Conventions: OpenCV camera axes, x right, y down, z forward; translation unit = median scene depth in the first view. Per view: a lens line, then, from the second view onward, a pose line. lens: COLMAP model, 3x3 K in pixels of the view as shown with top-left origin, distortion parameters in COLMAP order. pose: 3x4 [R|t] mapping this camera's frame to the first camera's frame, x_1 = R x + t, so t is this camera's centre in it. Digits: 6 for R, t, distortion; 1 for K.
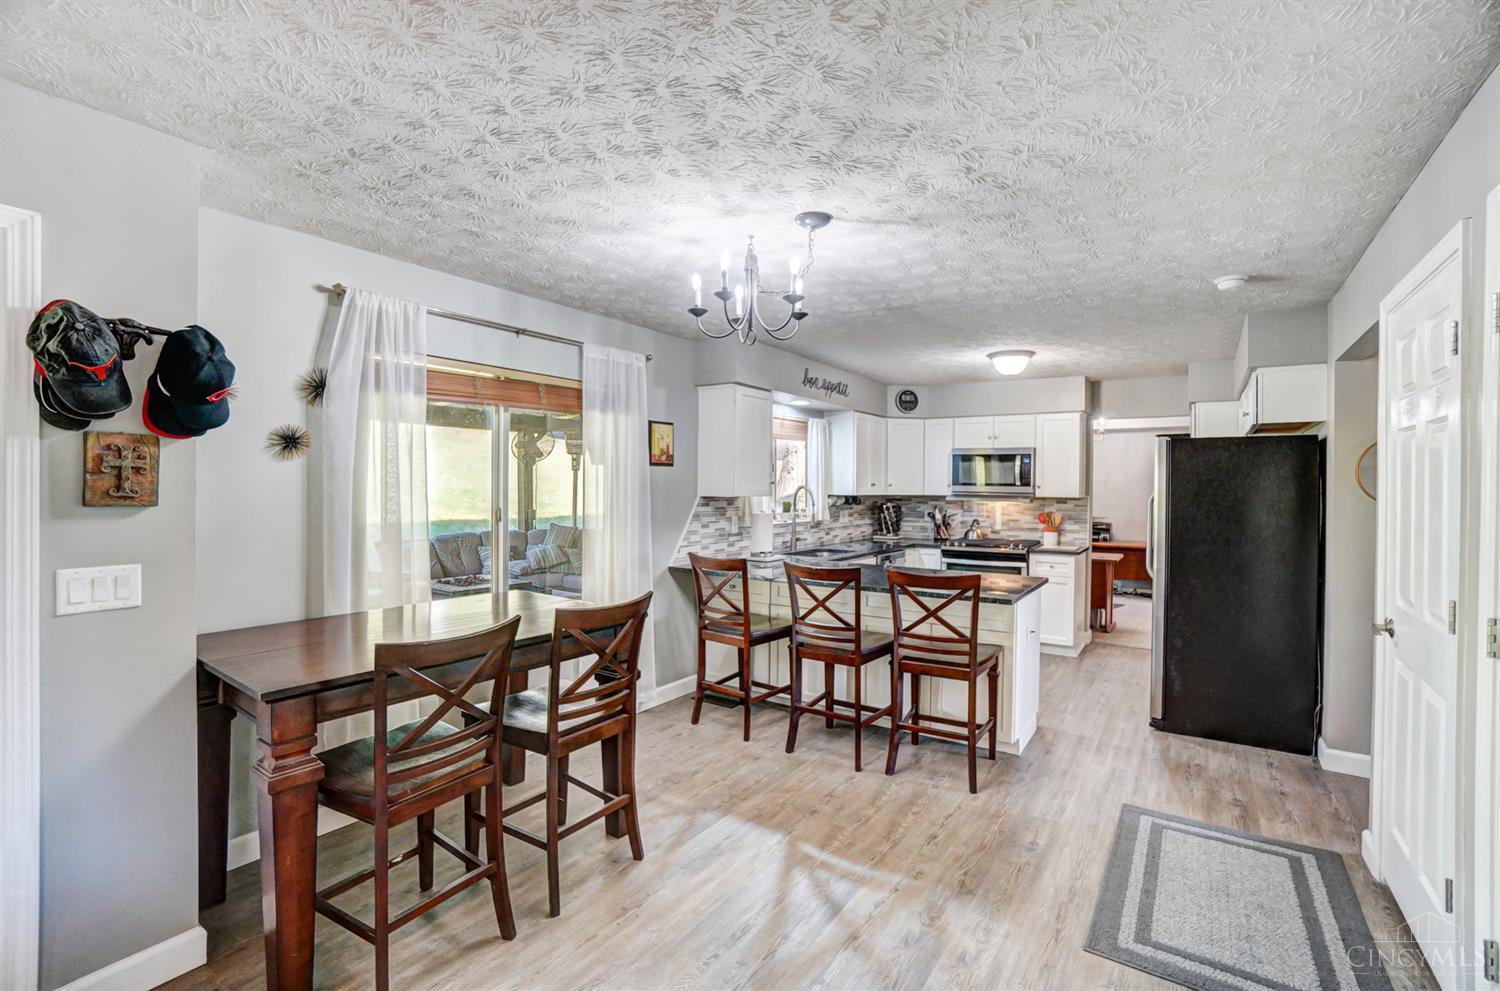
lens RADIAL K [[675.3, 0, 753.8], [0, 675.3, 488.4], [0, 0, 1]] dist [-0.026367, 0.000021]
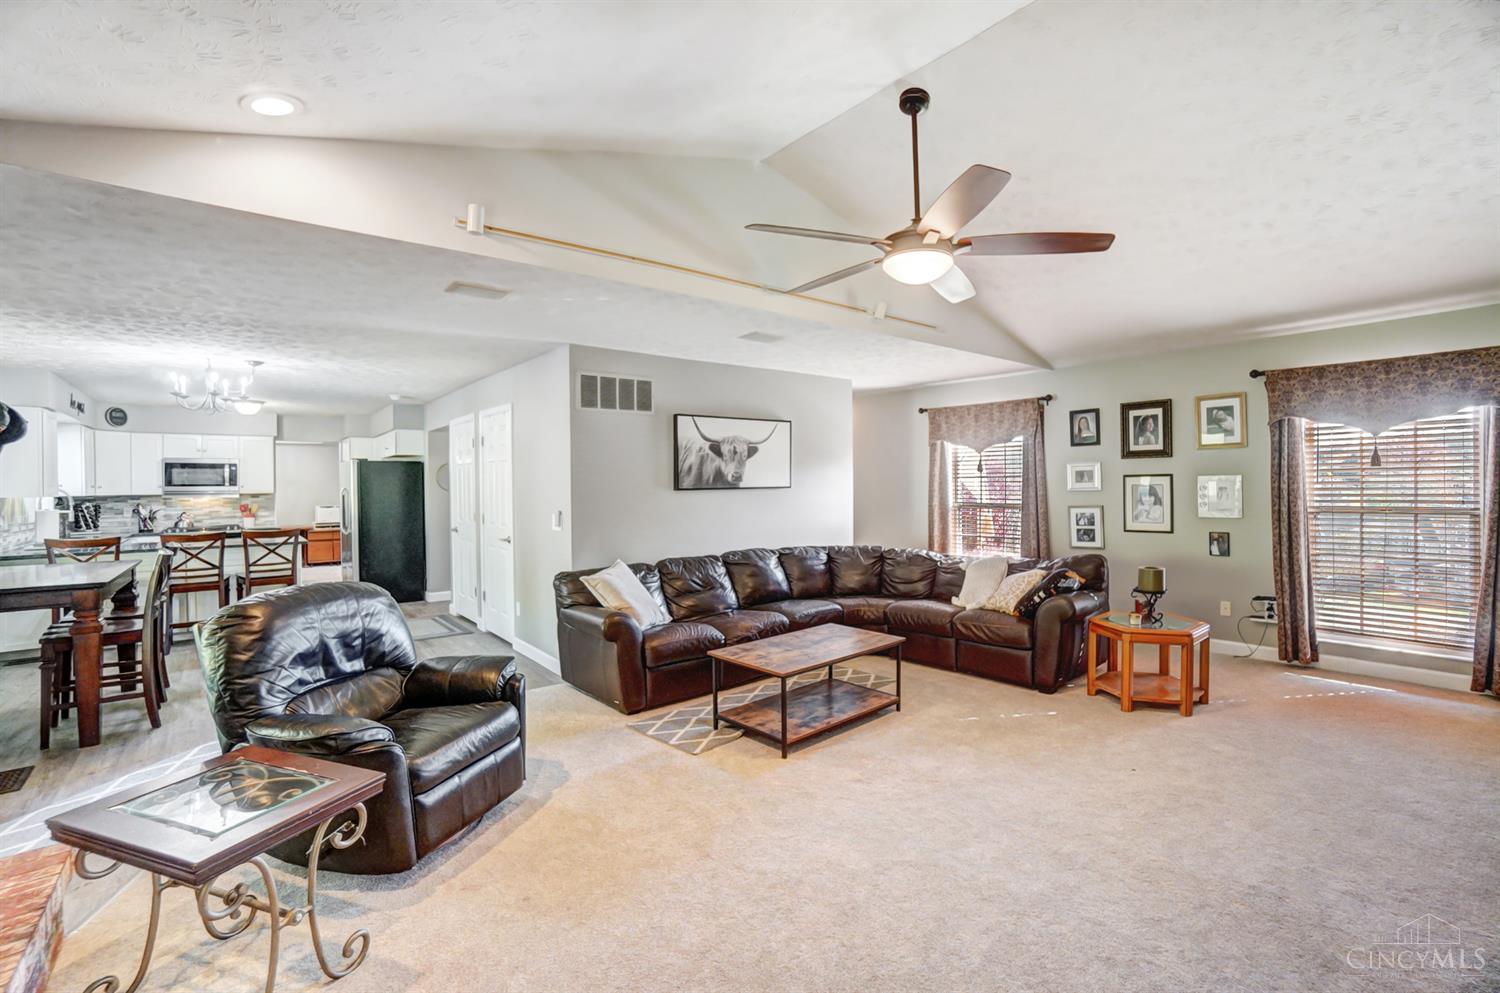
lens RADIAL K [[663.0, 0, 764.9], [0, 663.0, 492.6], [0, 0, 1]] dist [-0.040896, 0.007801]
pose [[0.291170, -0.026617, 0.956301, -0.562083], [0.016689, 0.999602, 0.022741, -0.001541], [-0.956526, 0.009338, 0.291499, -0.462224]]
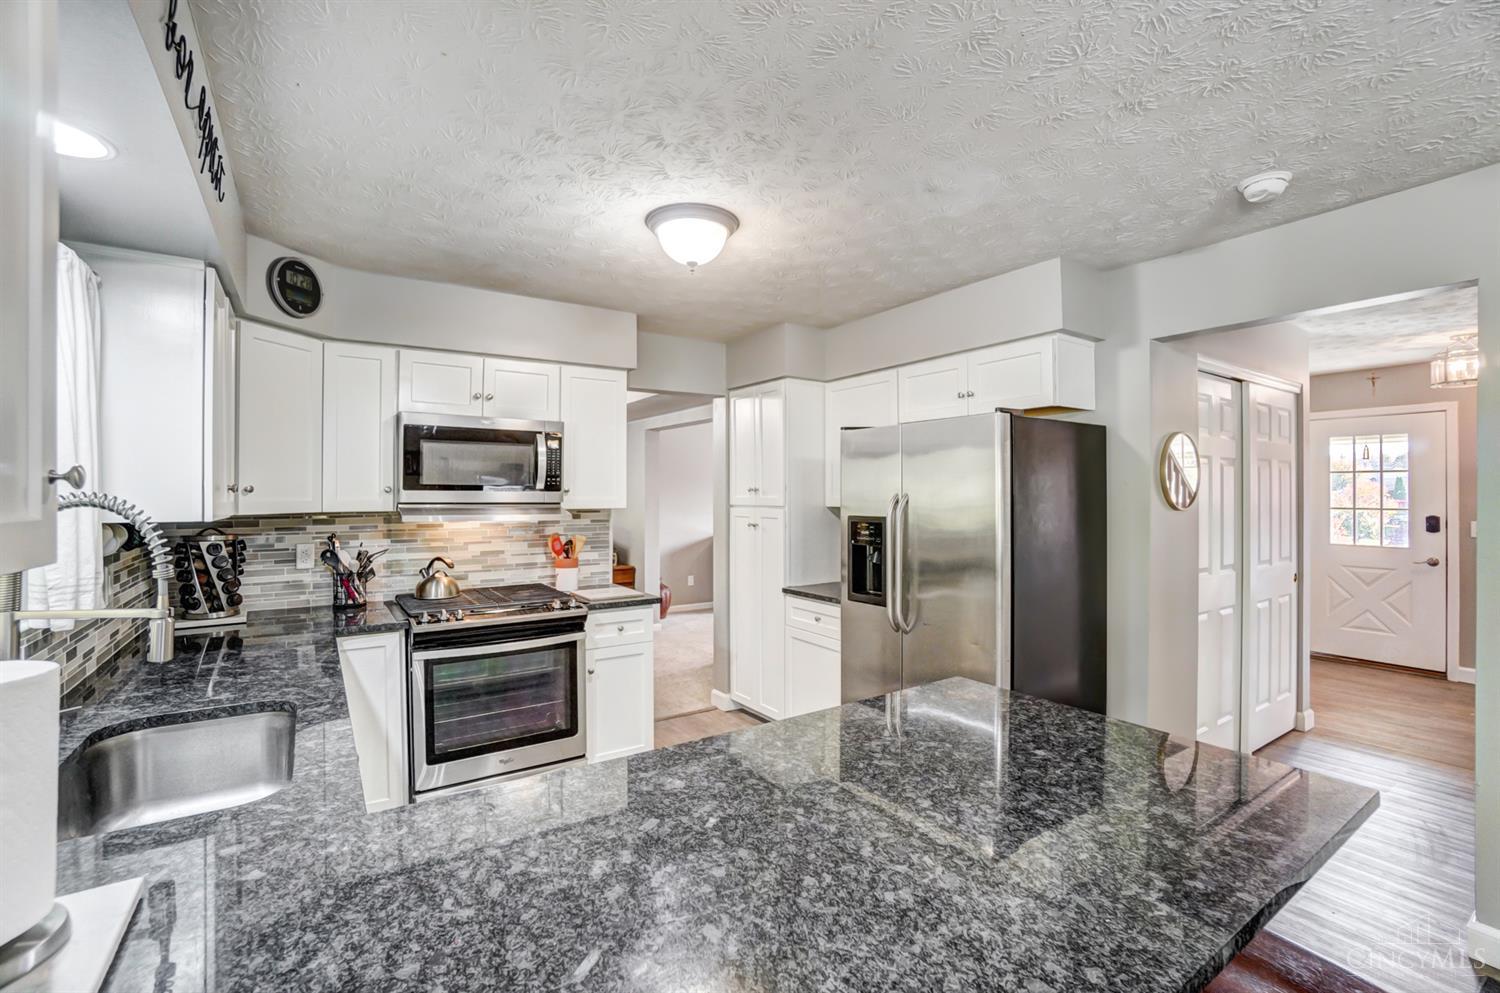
lens RADIAL K [[663.0, 0, 736.4], [0, 663.0, 491.5], [0, 0, 1]] dist [-0.040896, 0.007801]
pose [[0.420573, -0.005199, 0.907244, -0.024108], [0.009750, 0.999952, 0.001210, -0.001664], [-0.907206, 0.008337, 0.420603, 0.618379]]
